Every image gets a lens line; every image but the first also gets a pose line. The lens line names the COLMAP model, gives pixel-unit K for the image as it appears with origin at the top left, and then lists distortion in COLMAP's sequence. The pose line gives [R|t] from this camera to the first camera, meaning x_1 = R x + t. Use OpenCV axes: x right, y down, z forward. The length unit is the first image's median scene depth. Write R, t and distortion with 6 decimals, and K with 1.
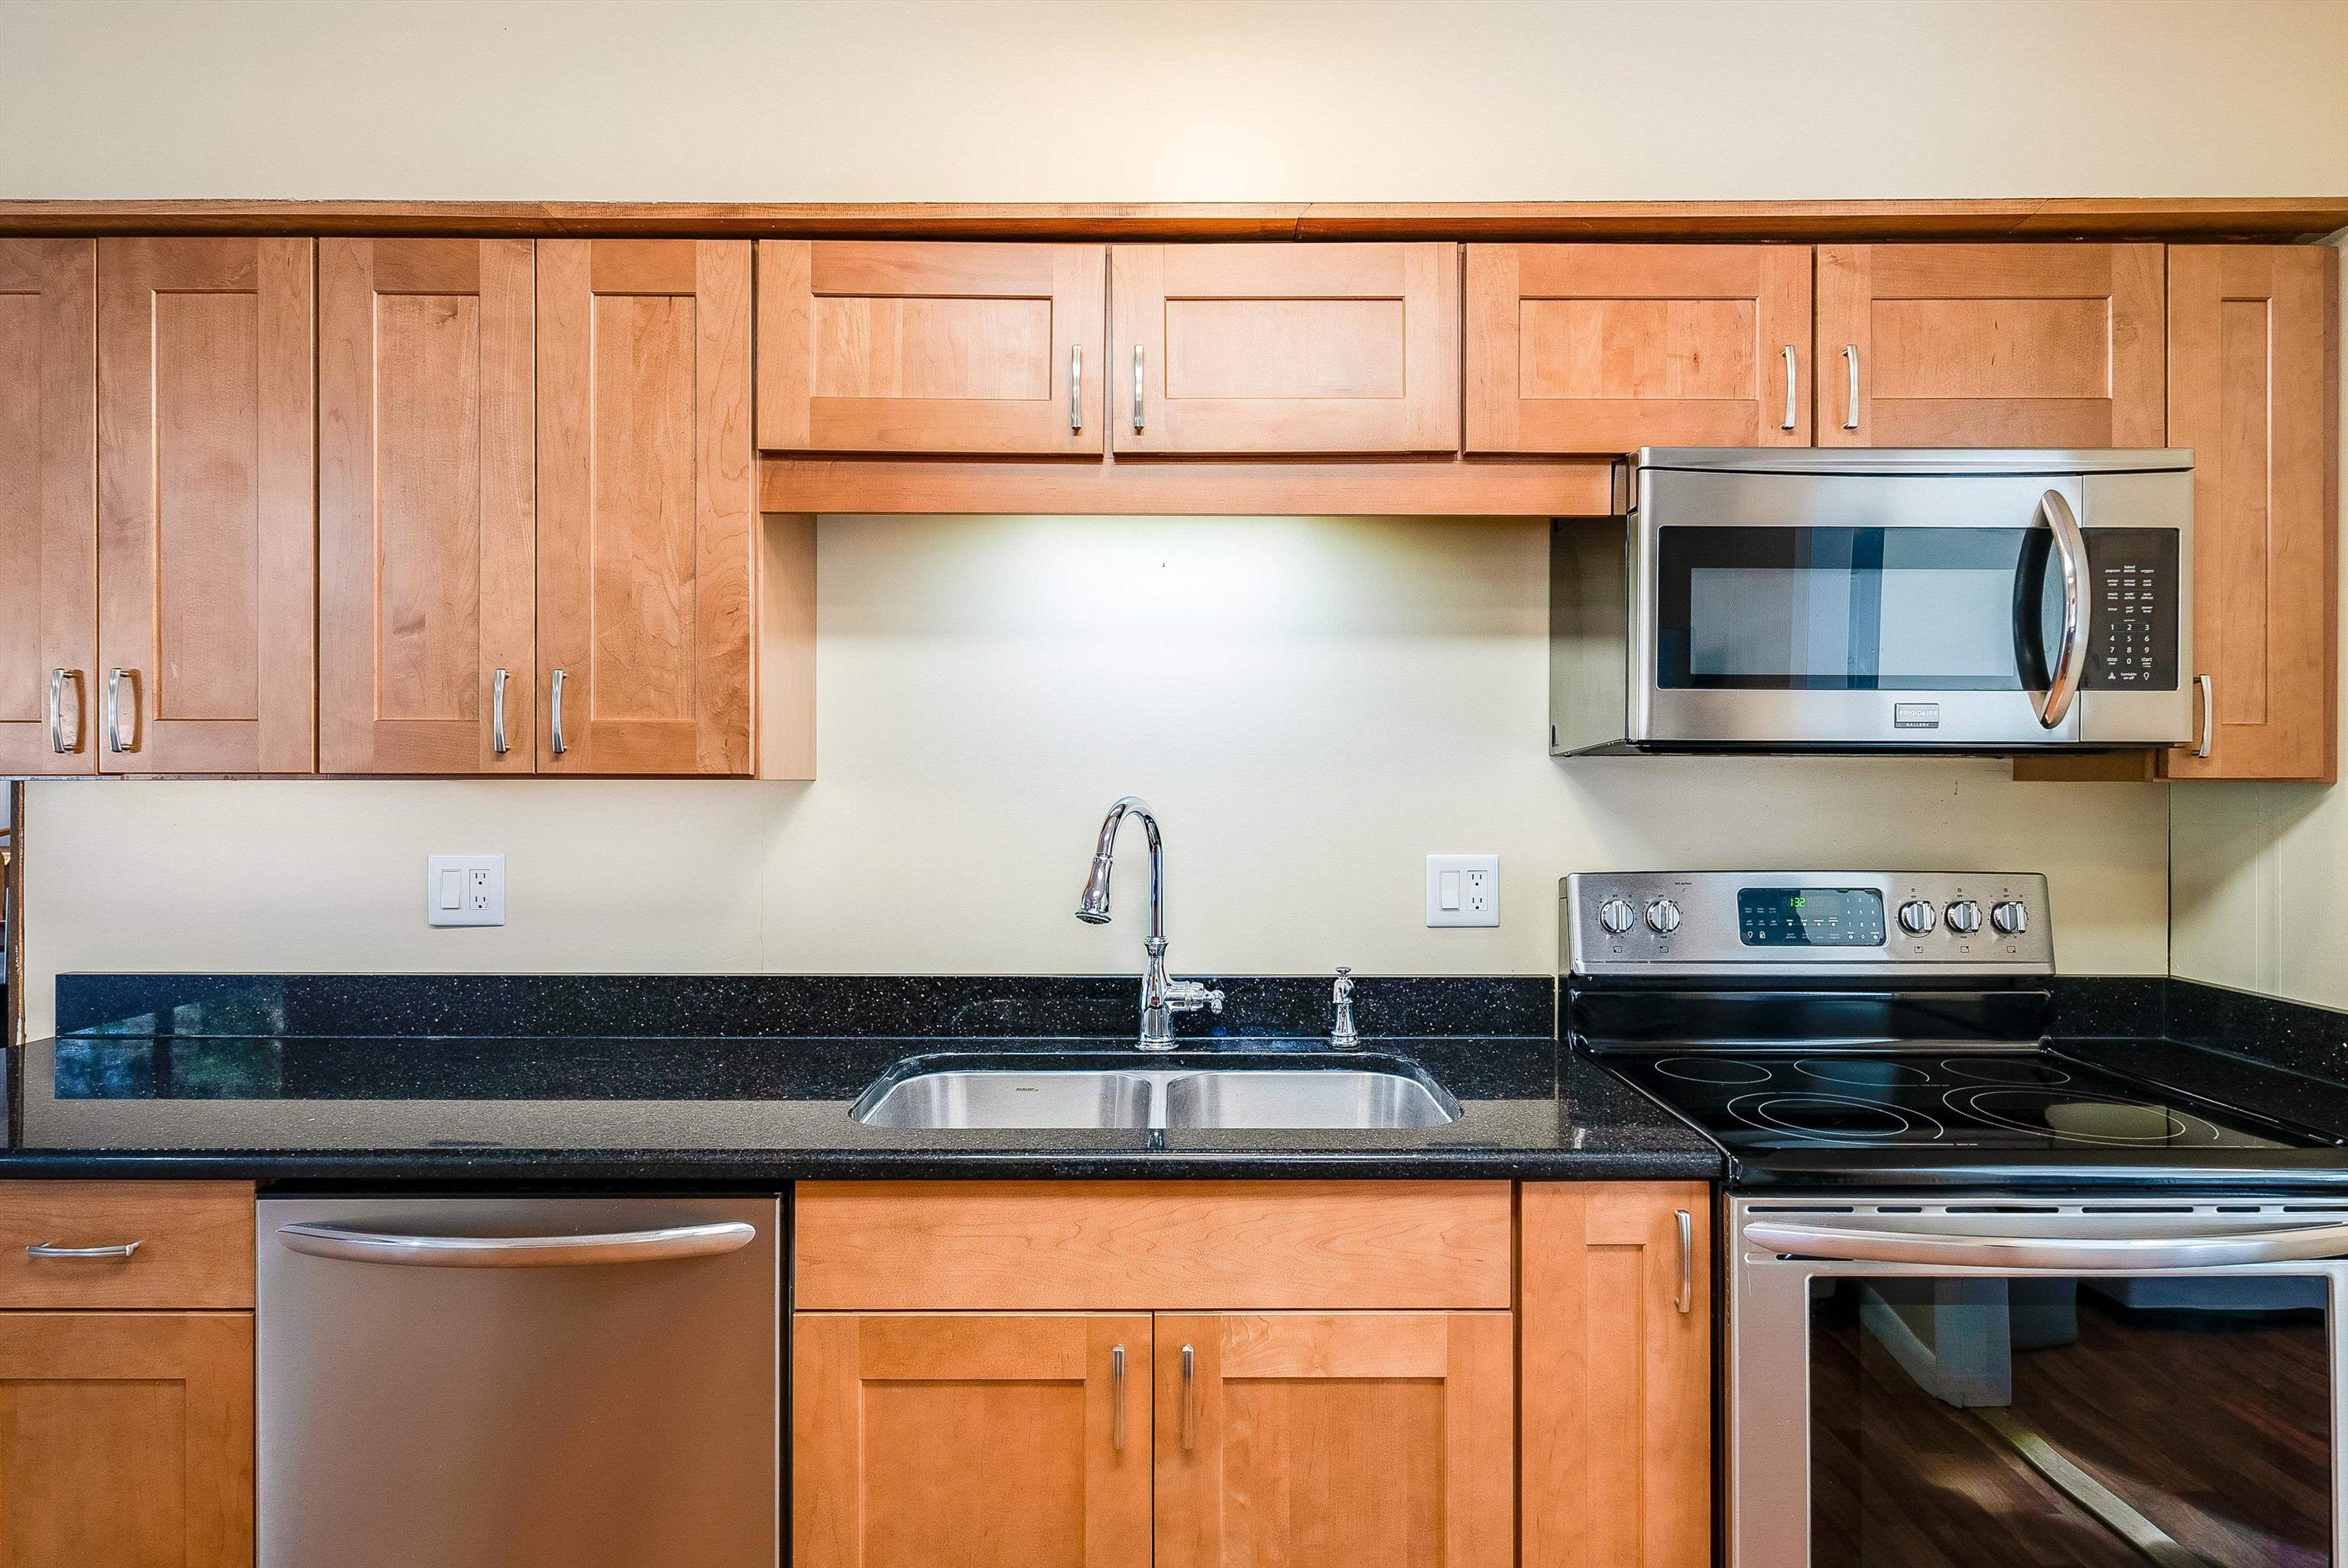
lens RADIAL K [[1039.3, 0, 1177.9], [0, 1039.3, 830.2], [0, 0, 1]] dist [-0.063631, 0.032082]
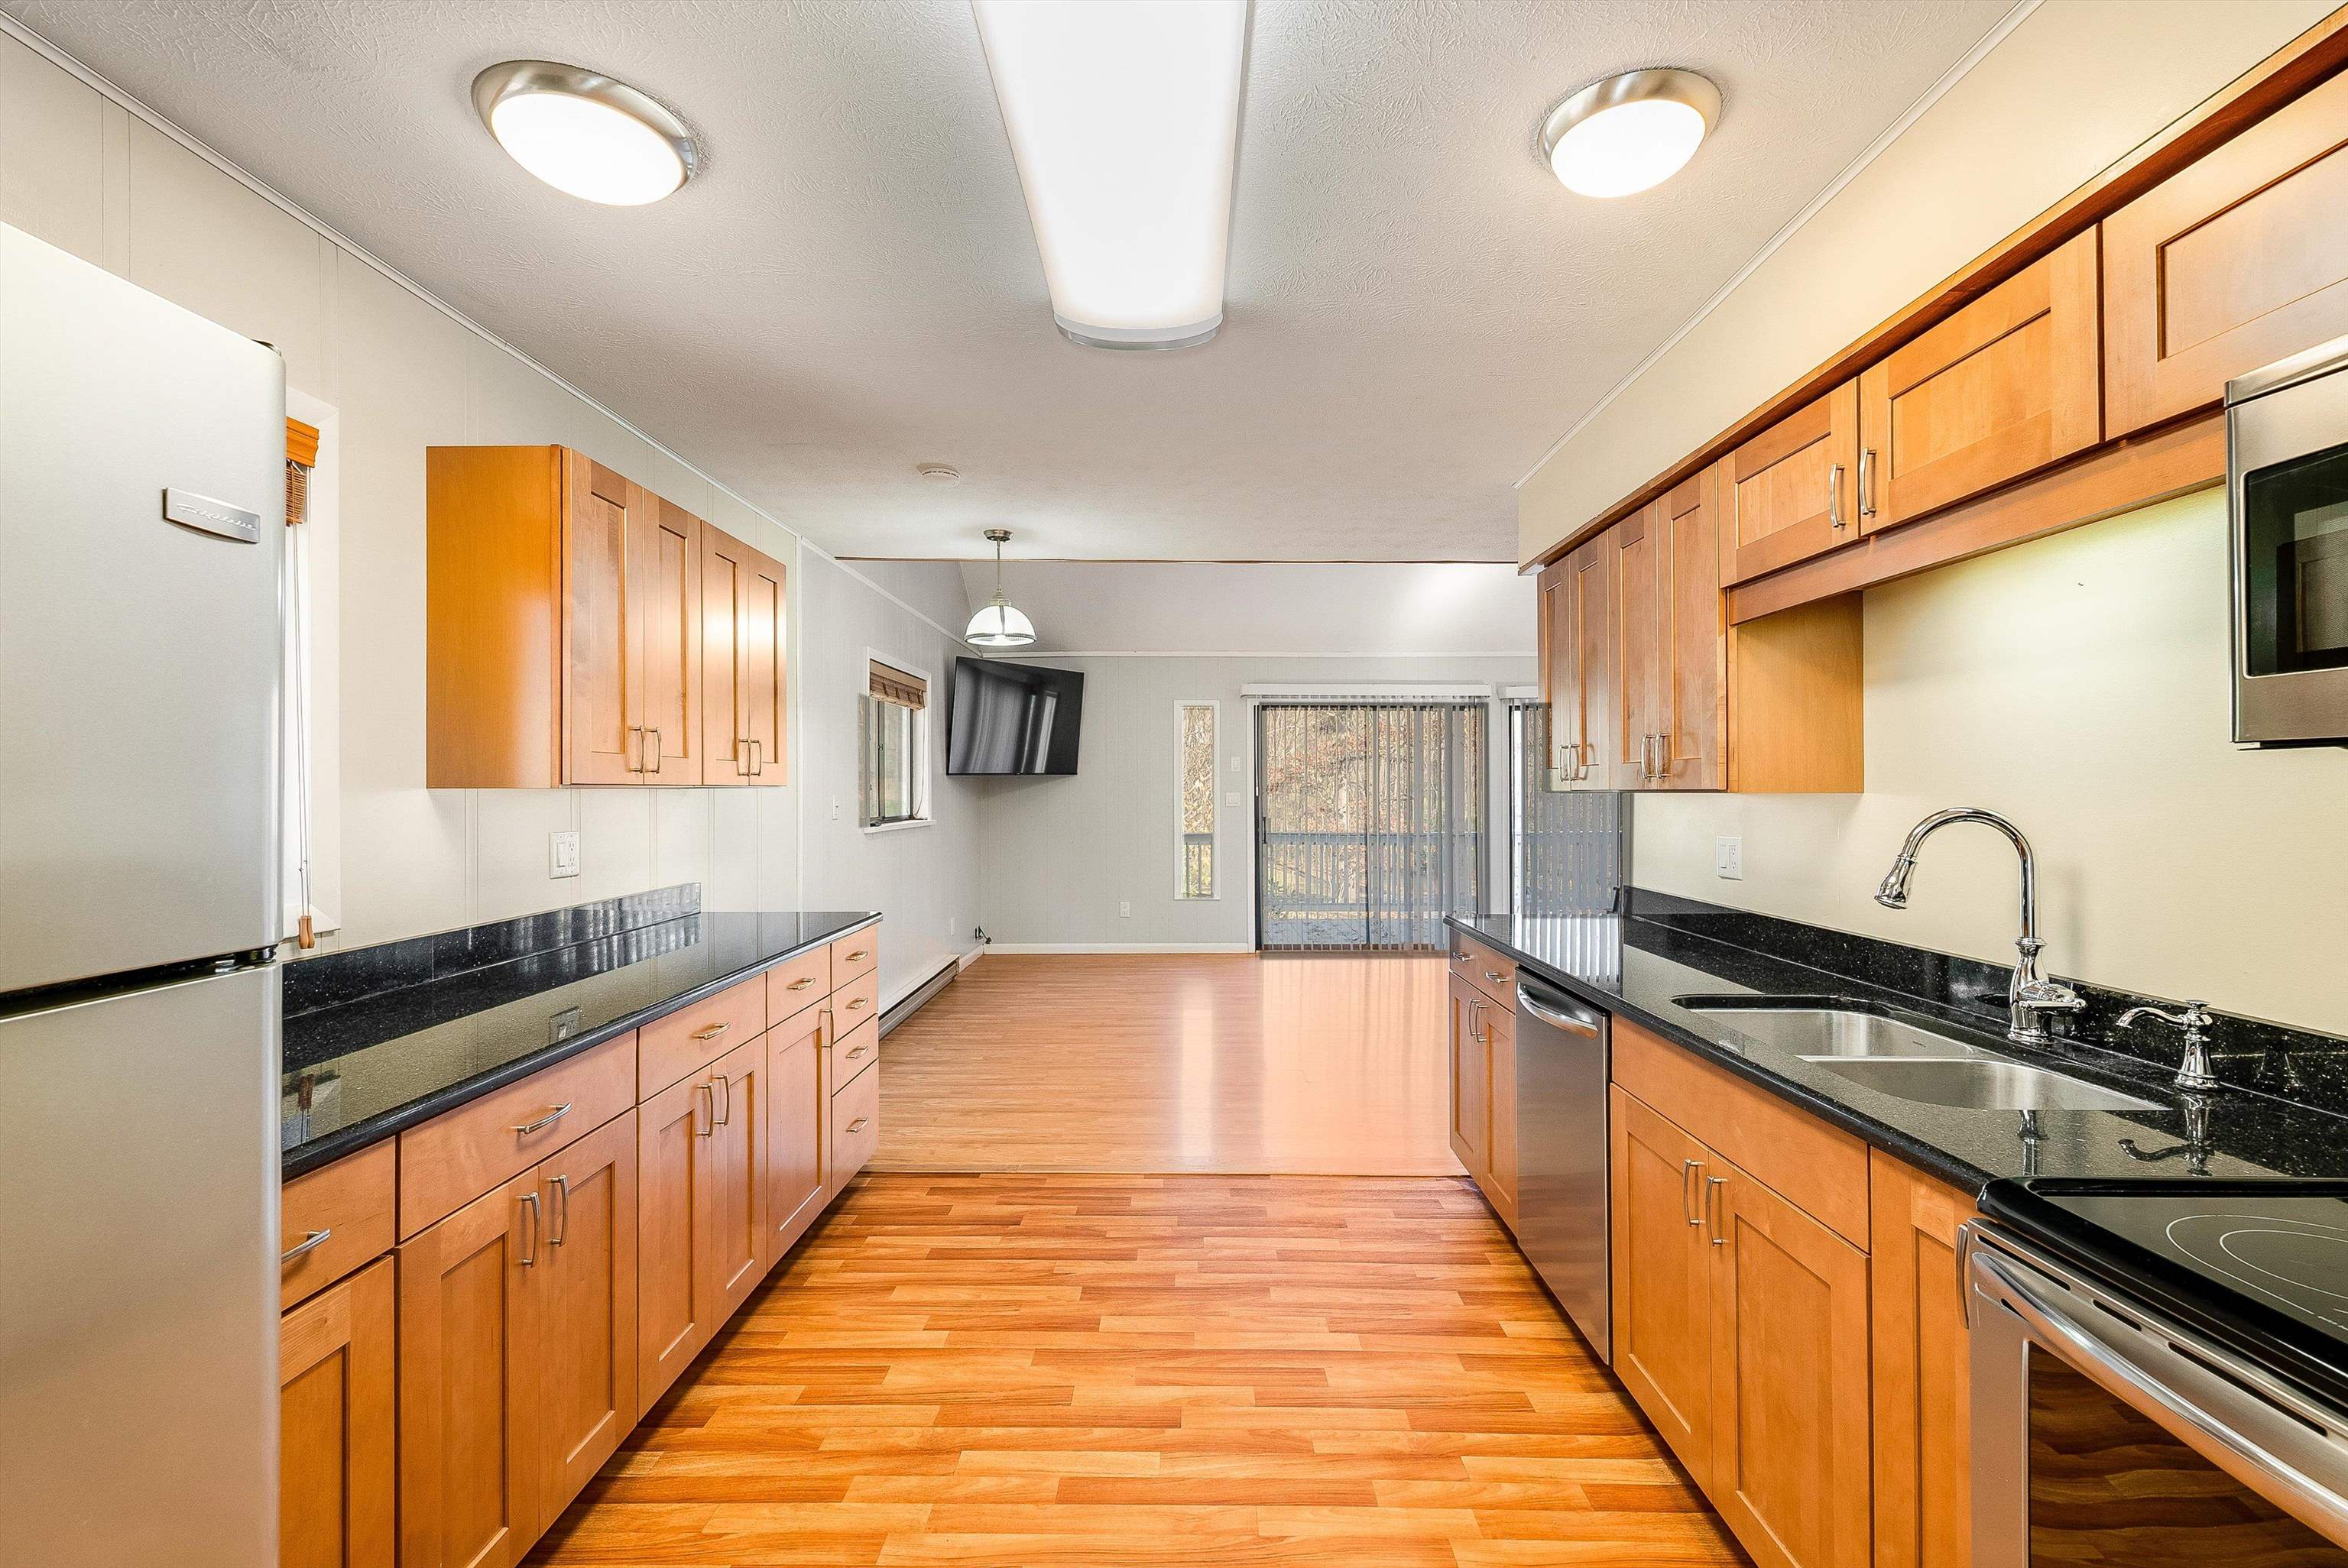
lens RADIAL K [[1038.3, 0, 1178.5], [0, 1038.3, 785.1], [0, 0, 1]] dist [0.004706, -0.000256]
pose [[-0.013284, -0.007715, -0.999882, 1.063584], [0.002056, 0.999968, -0.007743, -0.045737], [0.999910, -0.002159, -0.013268, 0.148391]]
